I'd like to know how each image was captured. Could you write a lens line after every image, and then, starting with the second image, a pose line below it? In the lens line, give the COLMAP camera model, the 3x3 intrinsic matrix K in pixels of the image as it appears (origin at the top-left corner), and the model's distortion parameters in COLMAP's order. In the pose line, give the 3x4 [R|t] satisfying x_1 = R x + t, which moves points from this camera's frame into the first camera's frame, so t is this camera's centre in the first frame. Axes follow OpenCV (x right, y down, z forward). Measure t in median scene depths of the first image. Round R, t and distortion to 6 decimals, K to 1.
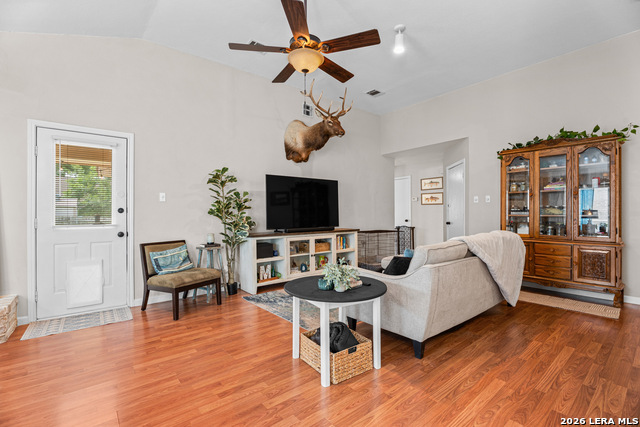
lens RADIAL K [[296.4, 0, 332.1], [0, 296.4, 215.8], [0, 0, 1]] dist [-0.013559, -0.002003]
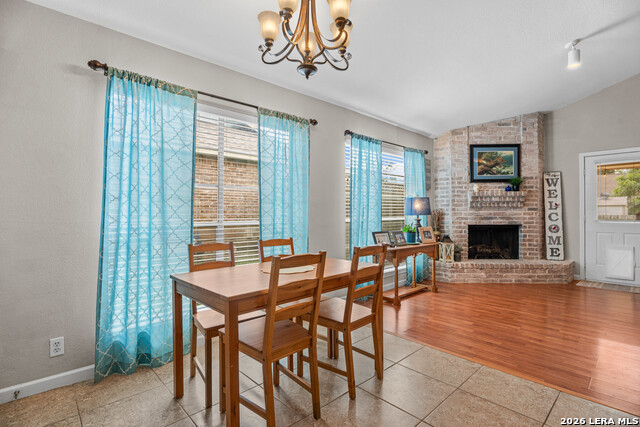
lens RADIAL K [[317.1, 0, 310.8], [0, 317.1, 210.5], [0, 0, 1]] dist [0.018369, 0.001968]
pose [[0.071393, -0.006803, -0.997425, 0.536898], [-0.006438, 0.999953, -0.007281, 0.005823], [0.997427, 0.006941, 0.071346, -0.524765]]
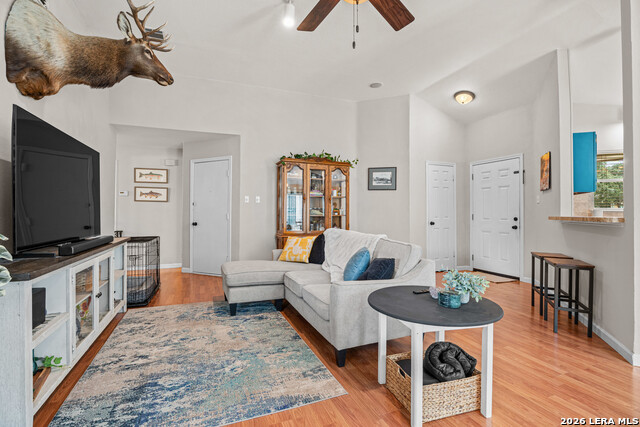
lens RADIAL K [[296.4, 0, 317.3], [0, 296.4, 210.4], [0, 0, 1]] dist [-0.013559, -0.002003]
pose [[0.323051, 0.016620, 0.946236, -0.547892], [-0.000495, 0.999849, -0.017392, -0.001644], [-0.946381, 0.005150, 0.323010, 0.647550]]
